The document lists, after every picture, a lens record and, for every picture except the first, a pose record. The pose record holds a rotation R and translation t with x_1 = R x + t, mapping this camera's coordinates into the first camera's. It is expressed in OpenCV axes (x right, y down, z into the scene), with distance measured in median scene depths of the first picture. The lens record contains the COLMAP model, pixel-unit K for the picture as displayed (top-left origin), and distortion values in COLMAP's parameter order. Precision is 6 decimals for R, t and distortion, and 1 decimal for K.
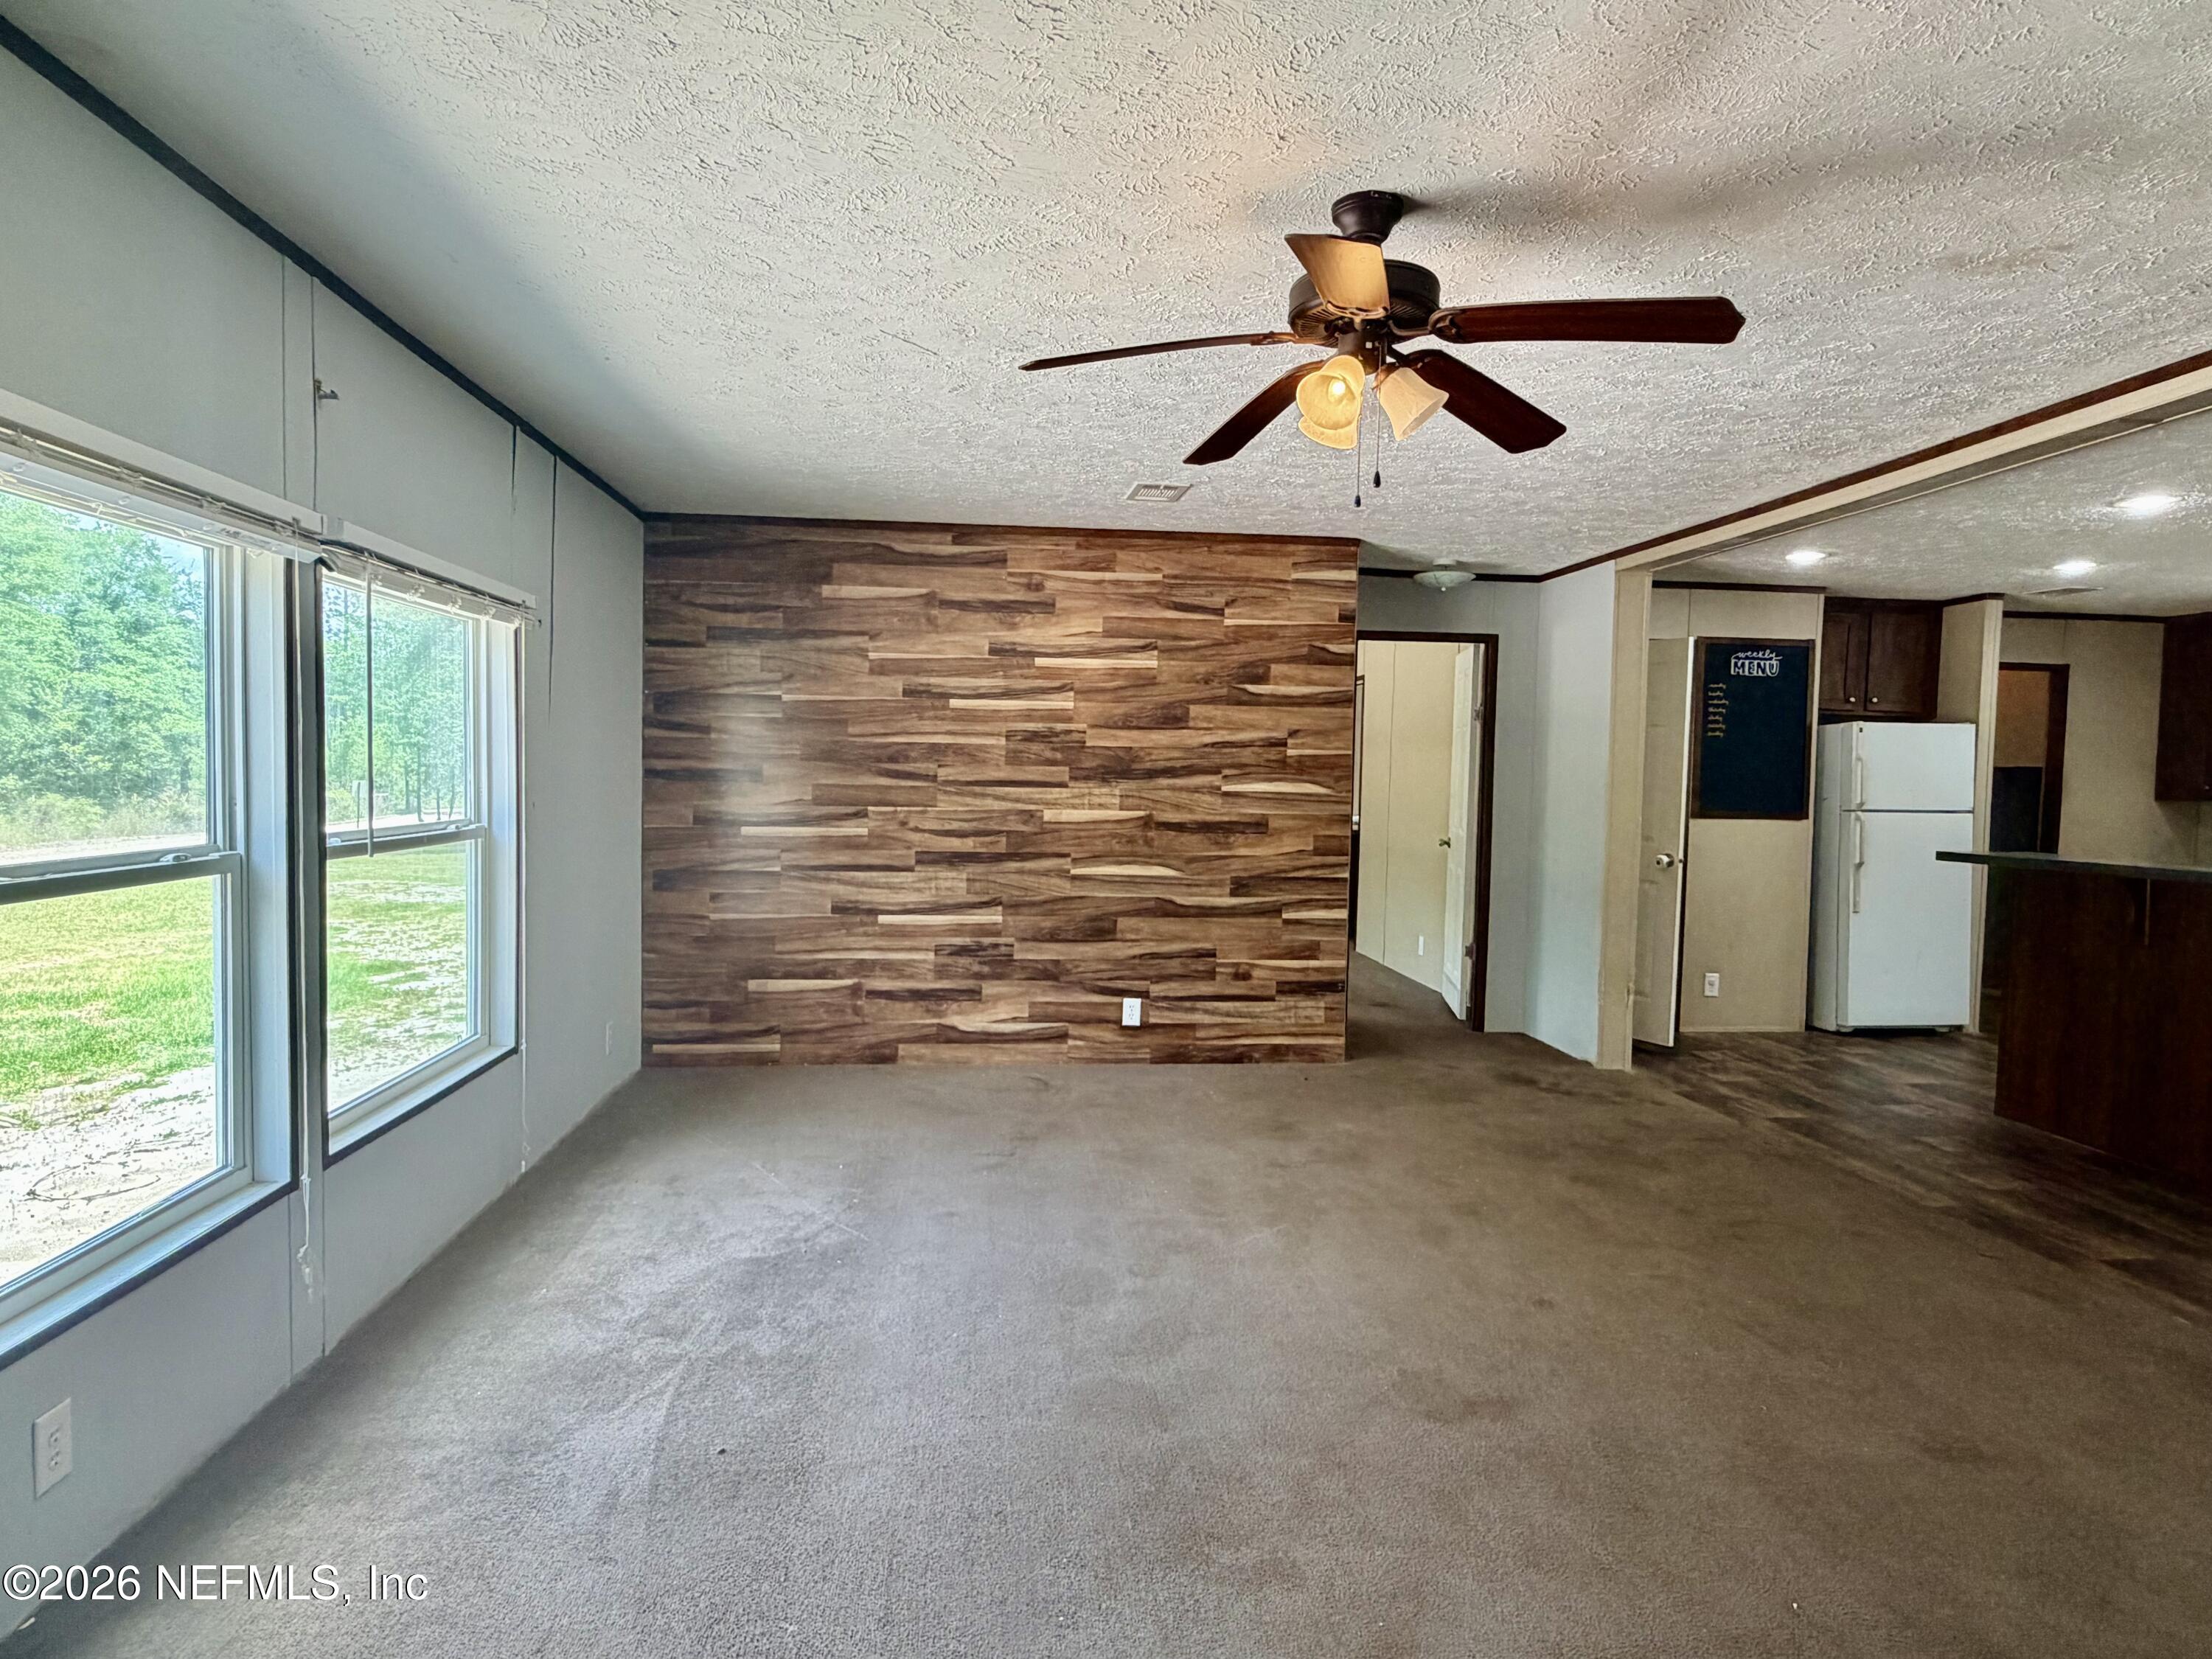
lens RADIAL K [[1255.7, 0, 1106.0], [0, 1255.7, 829.5], [0, 0, 1]] dist [0.000414, -0.000577]
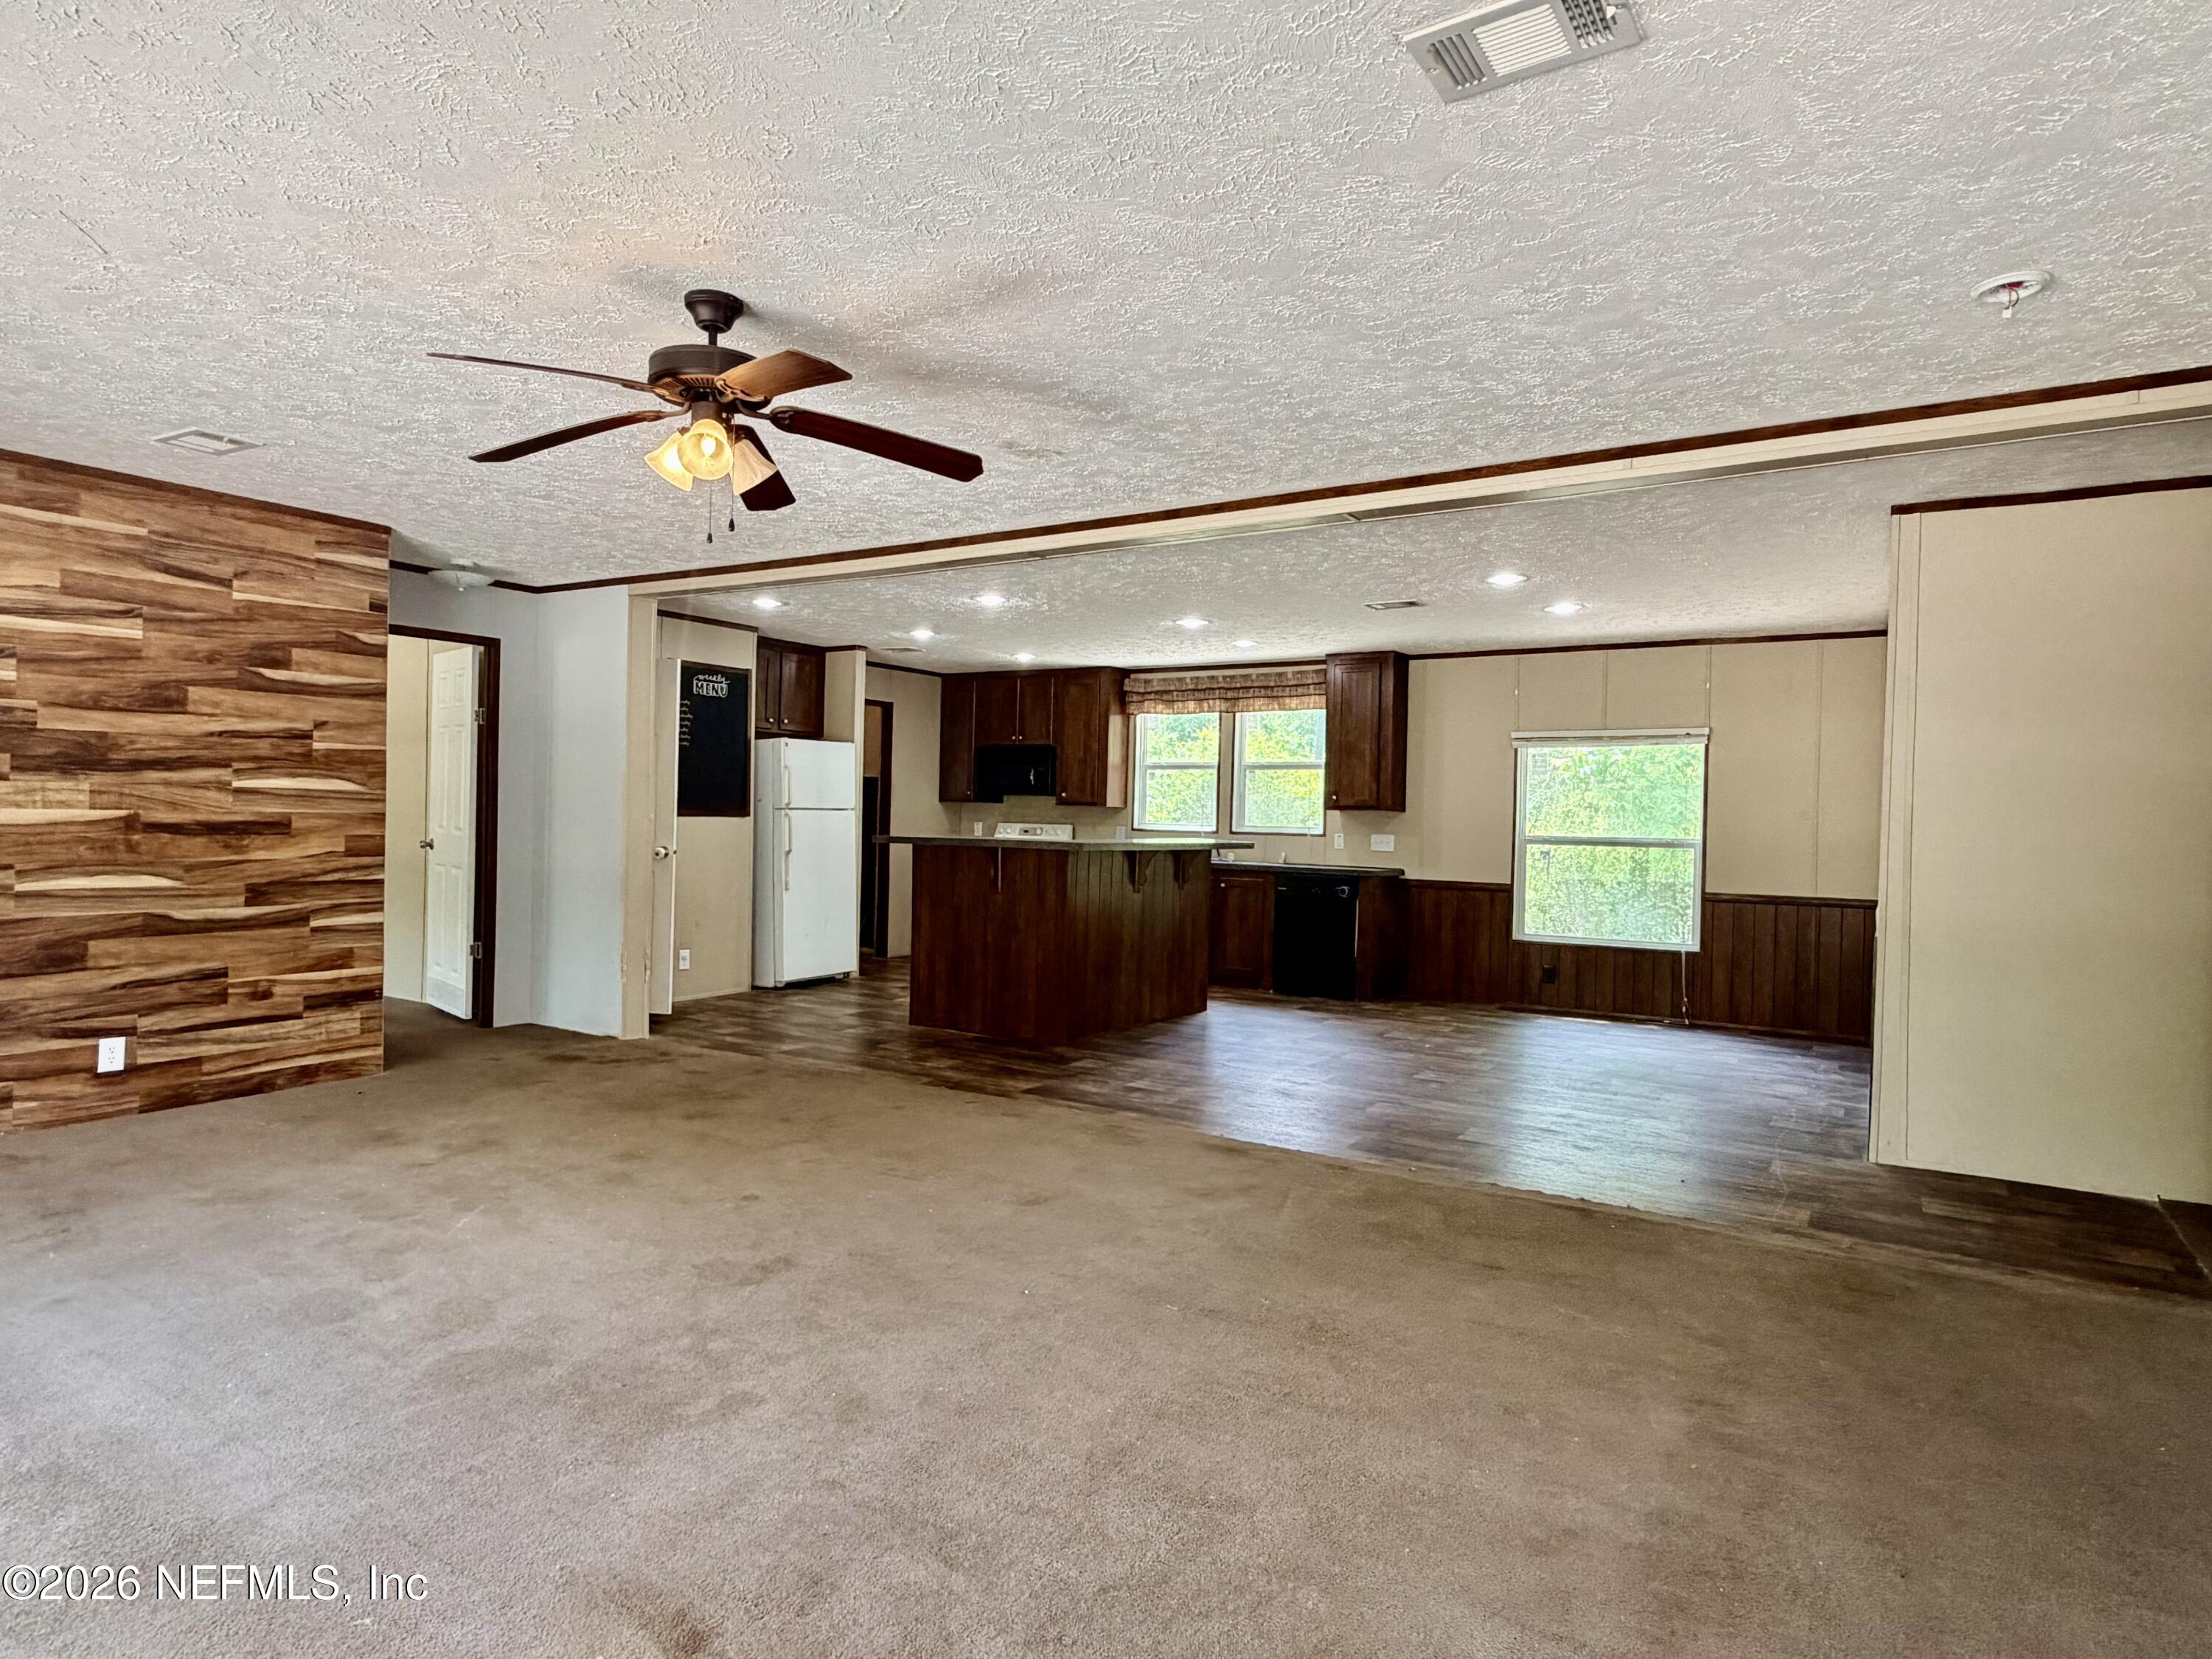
lens RADIAL K [[1255.7, 0, 1106.0], [0, 1255.7, 829.5], [0, 0, 1]] dist [0.000414, -0.000577]
pose [[0.610087, -0.017276, 0.792146, -0.231385], [0.025400, 0.999675, 0.002239, 0.012728], [-0.791927, 0.018755, 0.610328, -0.020206]]
